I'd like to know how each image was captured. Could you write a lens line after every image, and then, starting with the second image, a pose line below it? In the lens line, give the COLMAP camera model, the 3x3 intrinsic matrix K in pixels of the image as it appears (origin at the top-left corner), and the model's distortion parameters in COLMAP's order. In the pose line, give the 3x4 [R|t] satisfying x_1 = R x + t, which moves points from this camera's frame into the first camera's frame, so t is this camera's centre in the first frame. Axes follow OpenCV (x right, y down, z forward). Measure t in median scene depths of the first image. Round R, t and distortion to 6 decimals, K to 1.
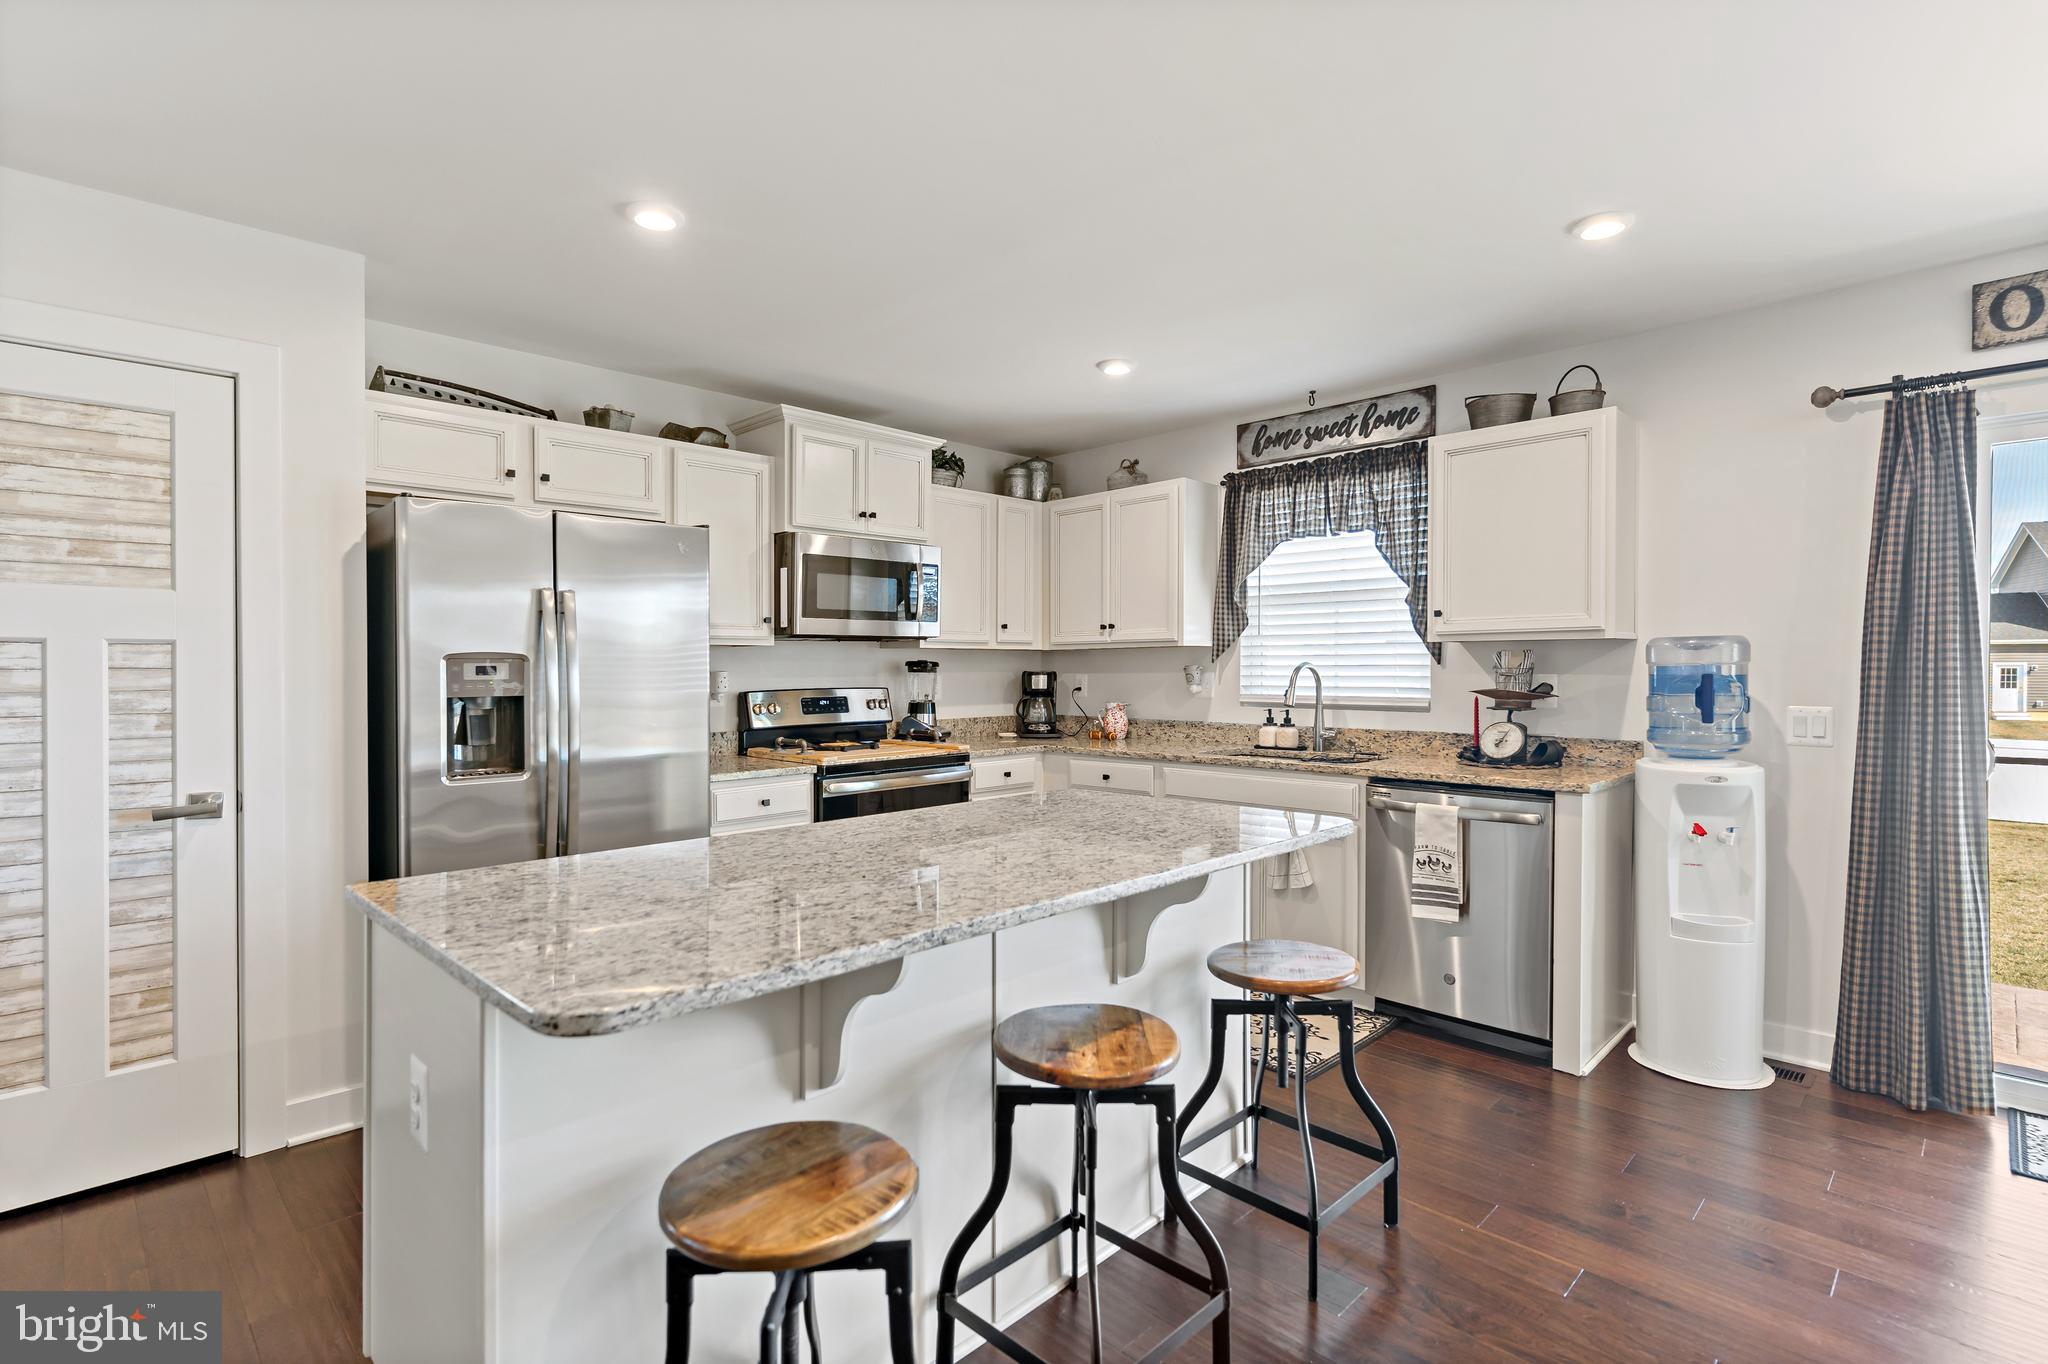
lens RADIAL K [[994.2, 0, 1018.9], [0, 994.2, 687.8], [0, 0, 1]] dist [0.006391, 0.001231]
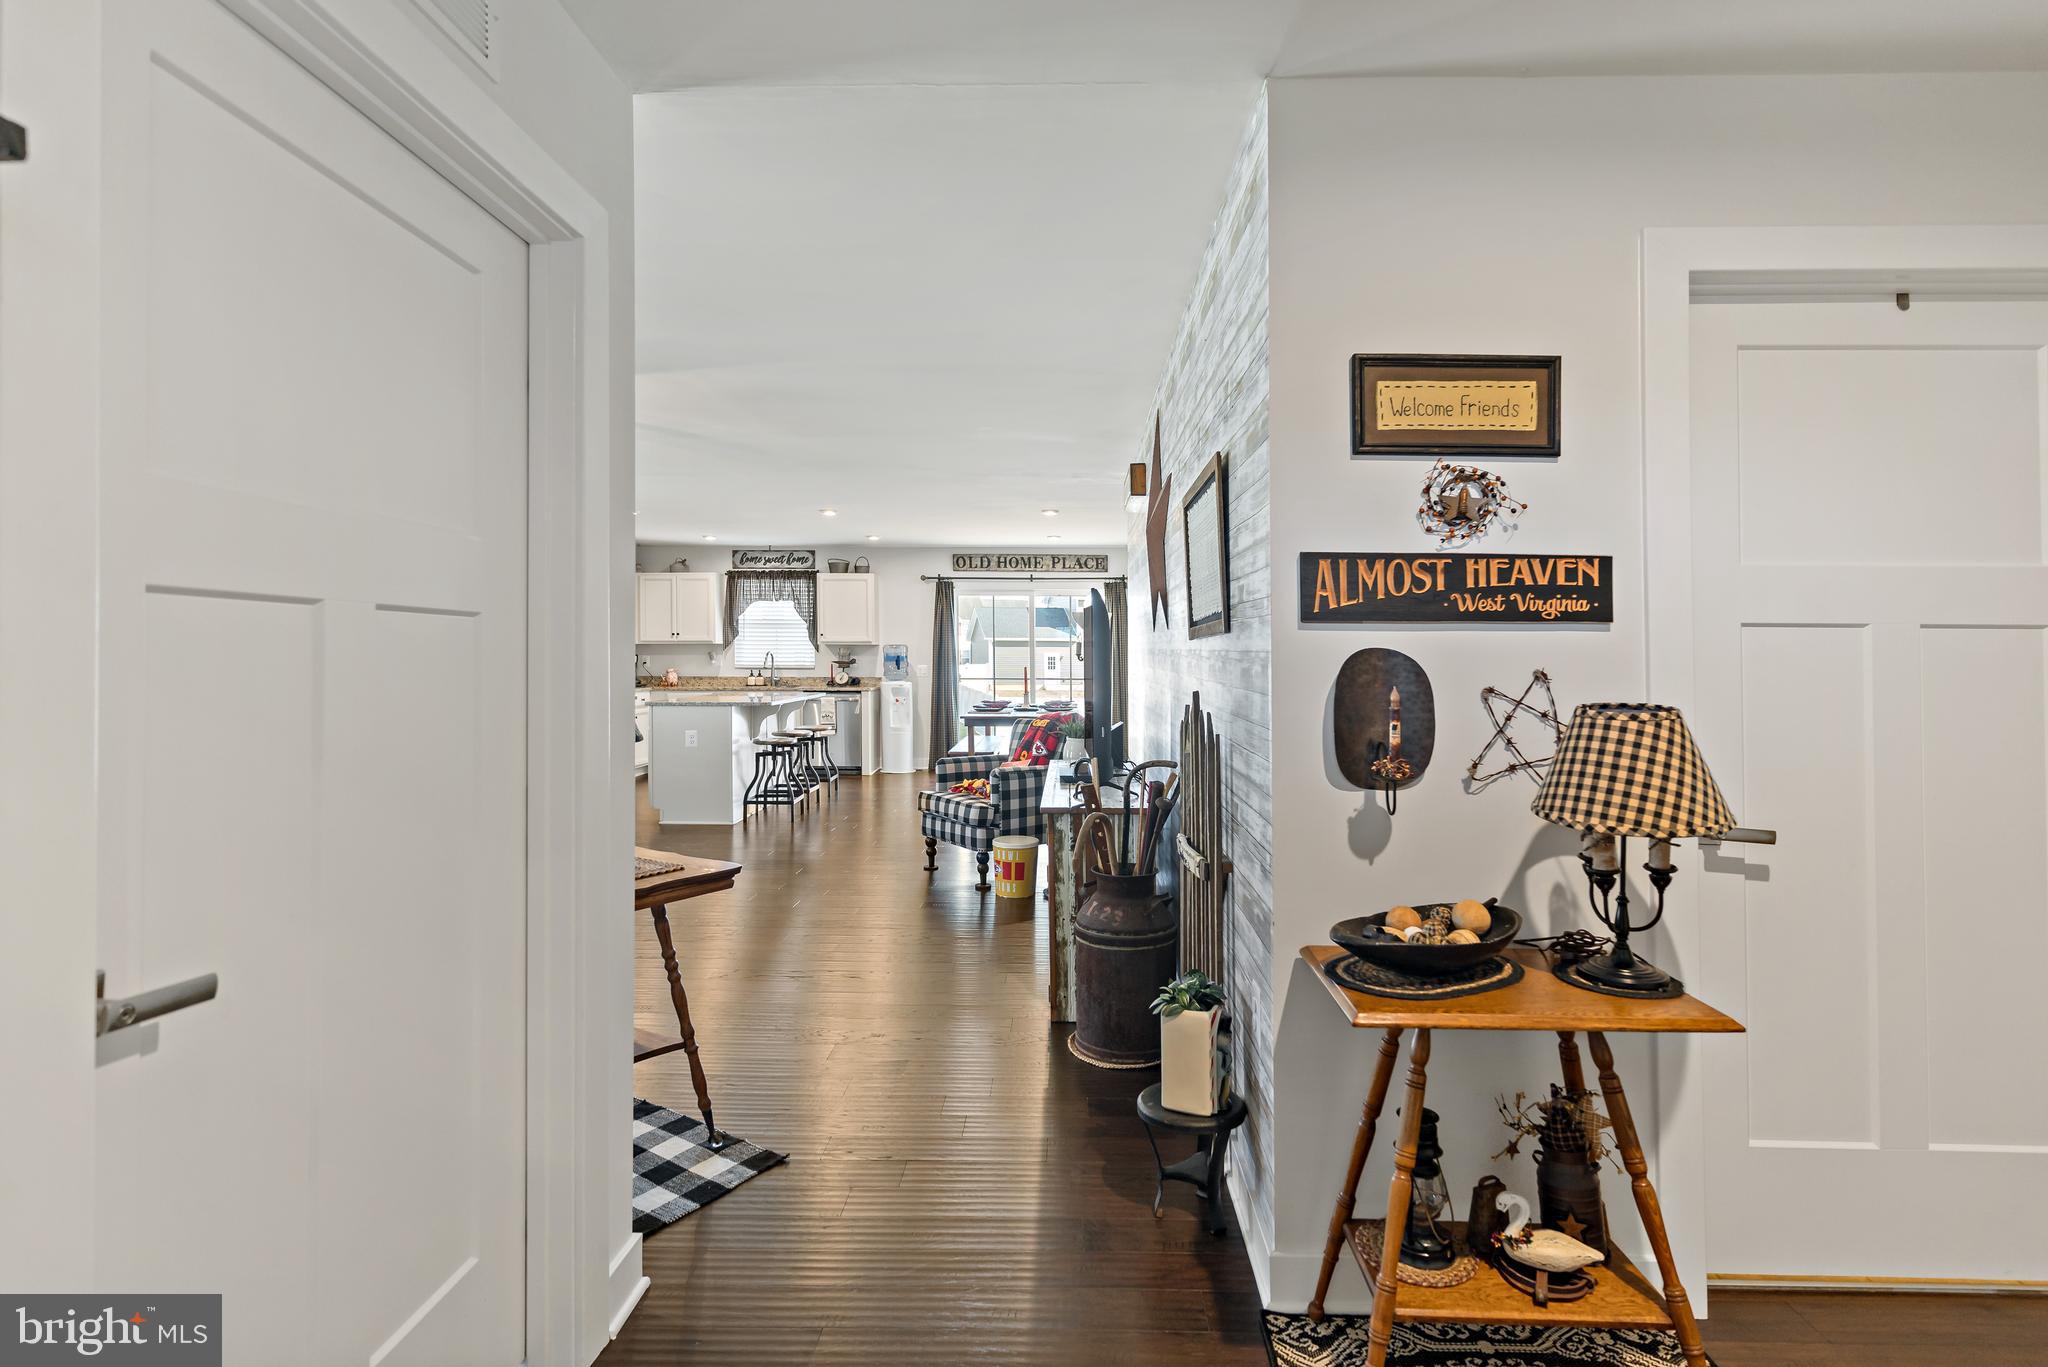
lens RADIAL K [[1051.1, 0, 1035.6], [0, 1051.1, 687.5], [0, 0, 1]] dist [0.004359, 0.000383]
pose [[0.728426, -0.015549, 0.684948, -1.102081], [0.007996, 0.999867, 0.014194, 0.036801], [-0.685078, -0.004862, 0.728454, -1.492264]]
